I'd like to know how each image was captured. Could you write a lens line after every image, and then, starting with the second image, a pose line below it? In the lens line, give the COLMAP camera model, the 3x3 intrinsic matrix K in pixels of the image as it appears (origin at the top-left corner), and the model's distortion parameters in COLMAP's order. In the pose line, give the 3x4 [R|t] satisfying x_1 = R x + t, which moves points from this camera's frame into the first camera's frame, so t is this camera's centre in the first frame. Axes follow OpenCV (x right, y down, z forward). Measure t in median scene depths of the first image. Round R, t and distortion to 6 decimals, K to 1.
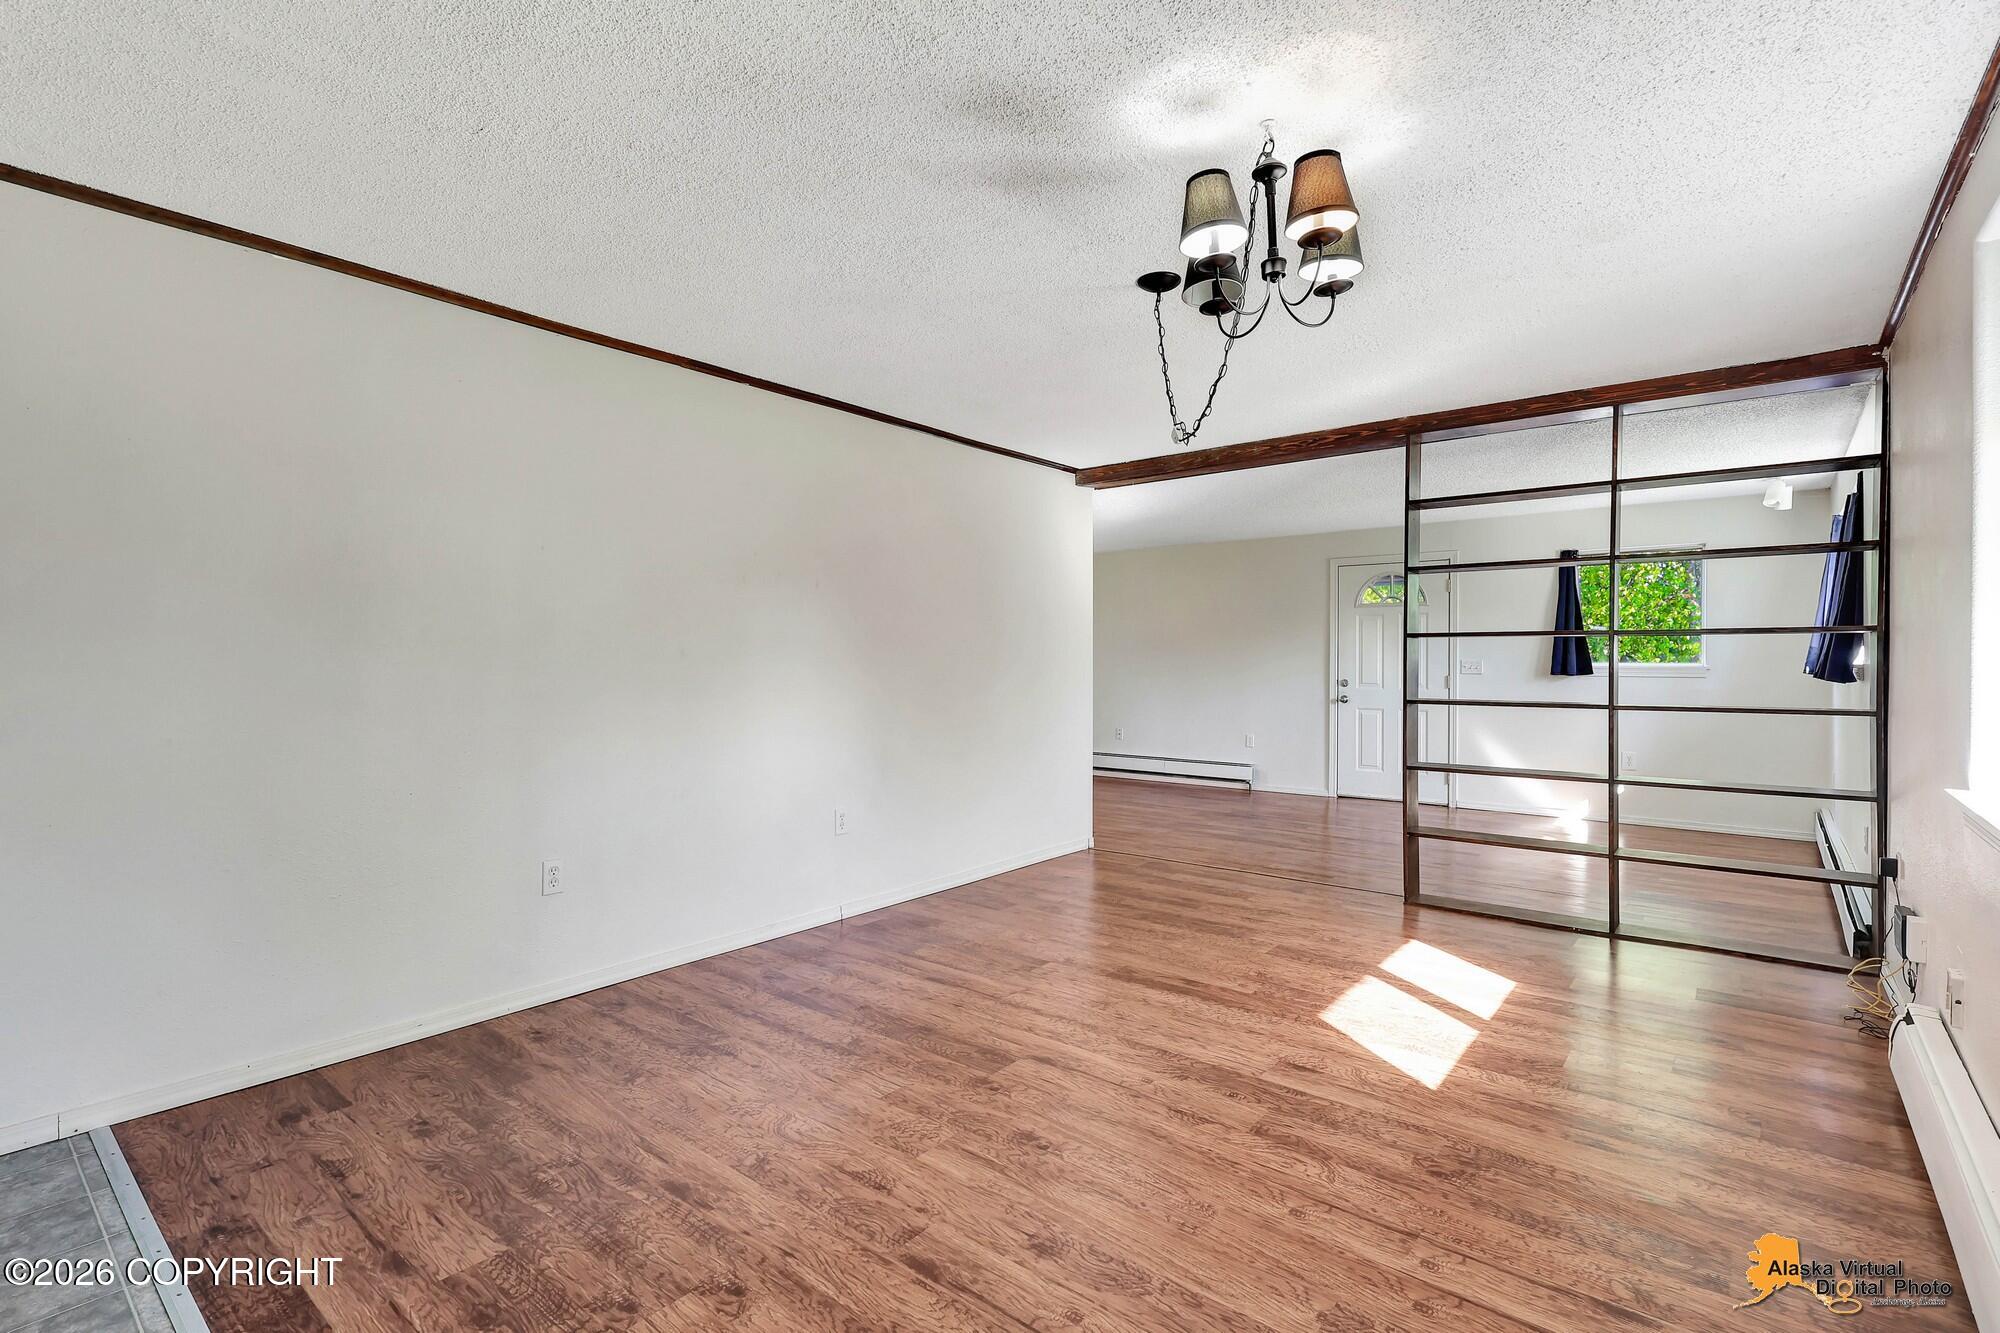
lens RADIAL K [[920.9, 0, 999.7], [0, 920.9, 661.9], [0, 0, 1]] dist [0.003190, -0.000177]
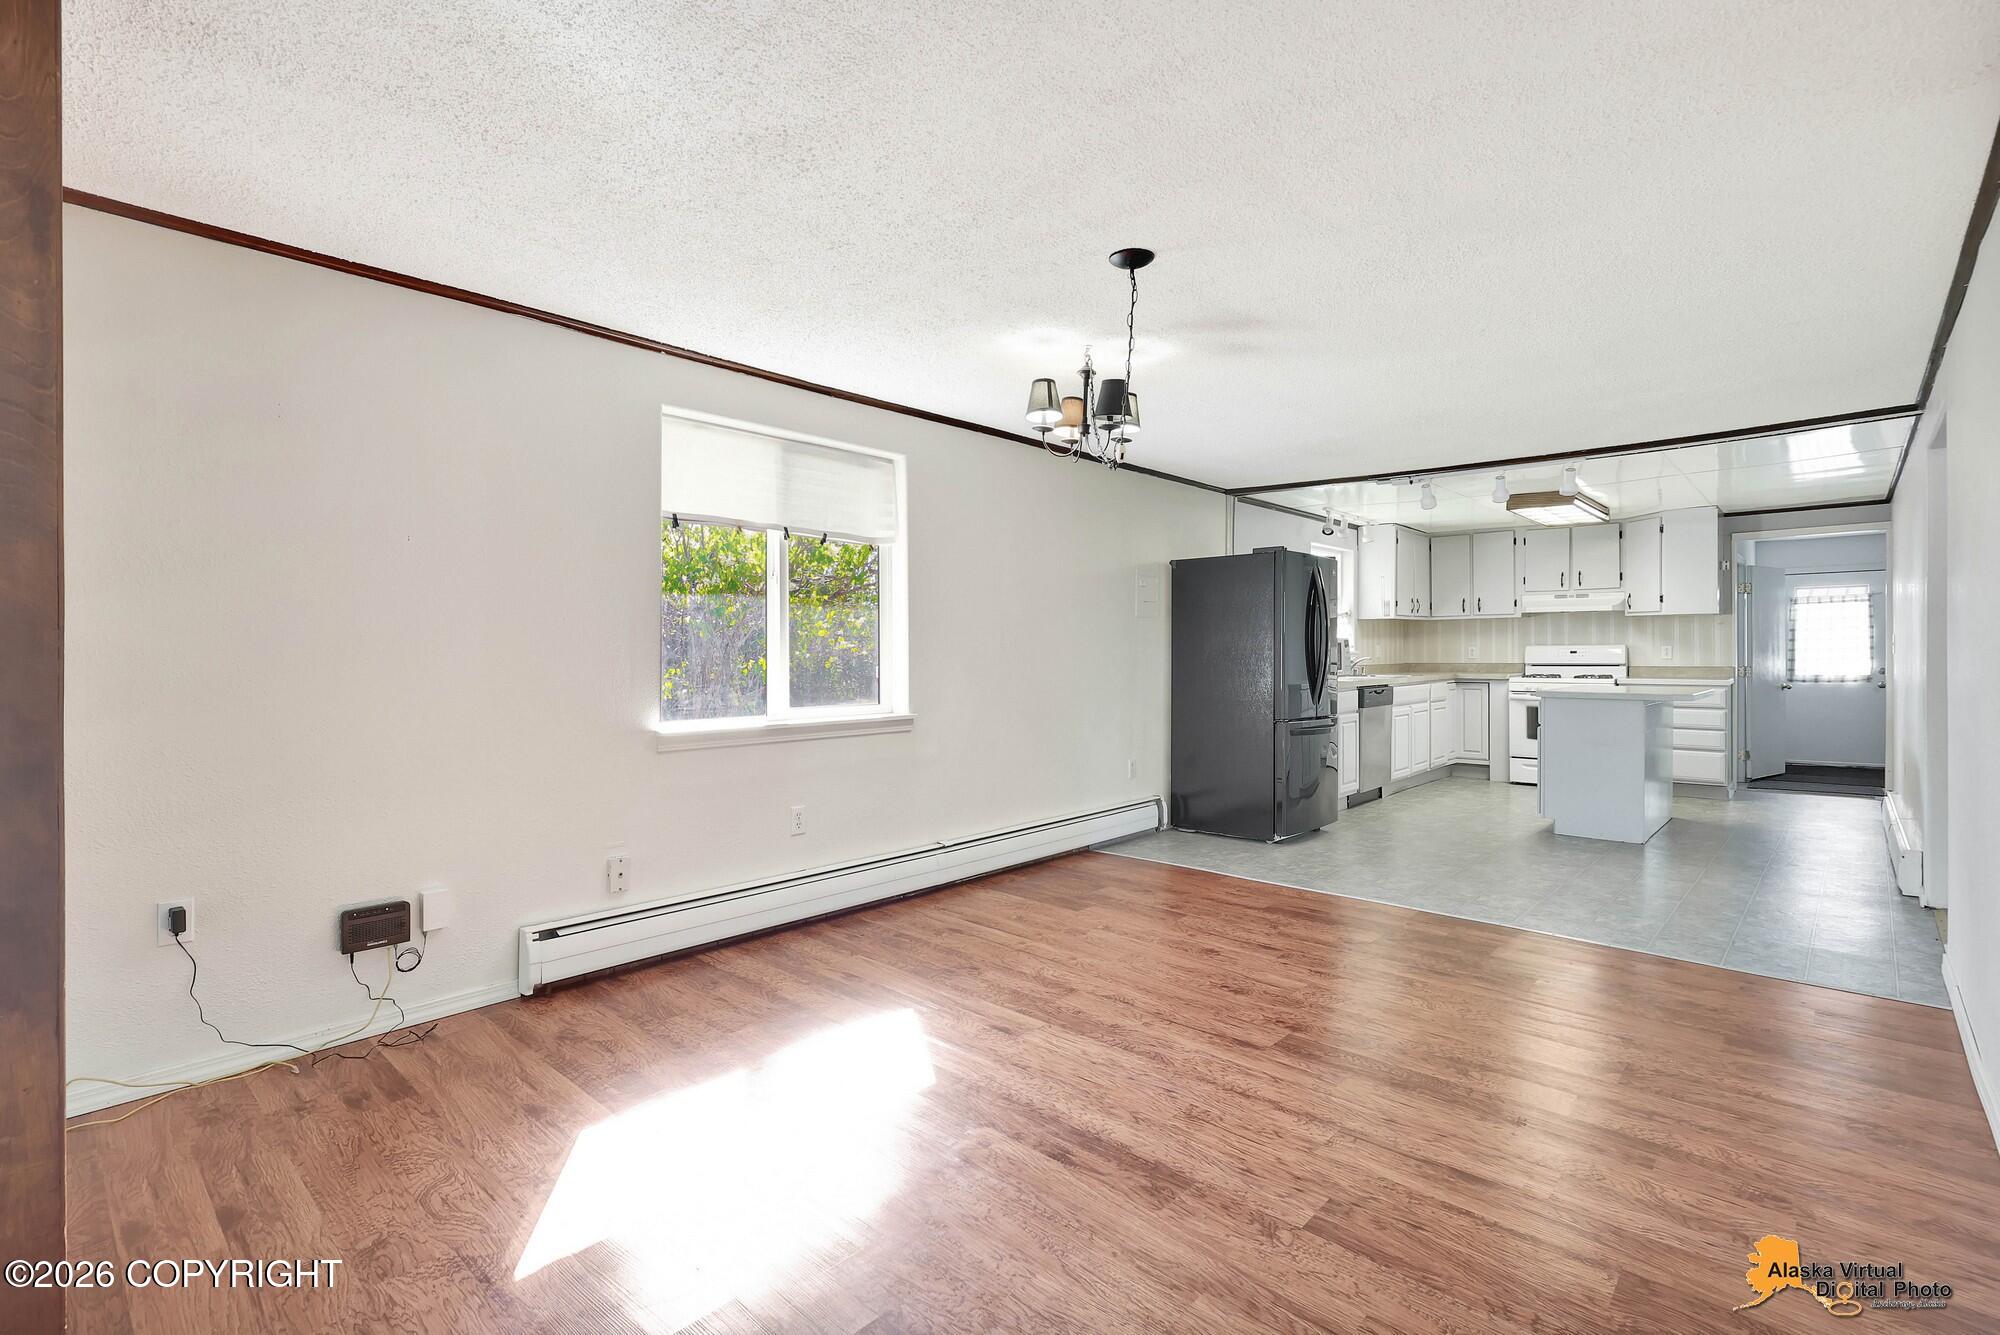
lens RADIAL K [[920.9, 0, 1002.6], [0, 920.9, 654.9], [0, 0, 1]] dist [0.003190, -0.000177]
pose [[-0.998579, -0.001086, 0.053285, 0.295887], [-0.000534, 0.999946, 0.010363, -0.012617], [-0.053294, 0.010320, -0.998526, 2.276854]]
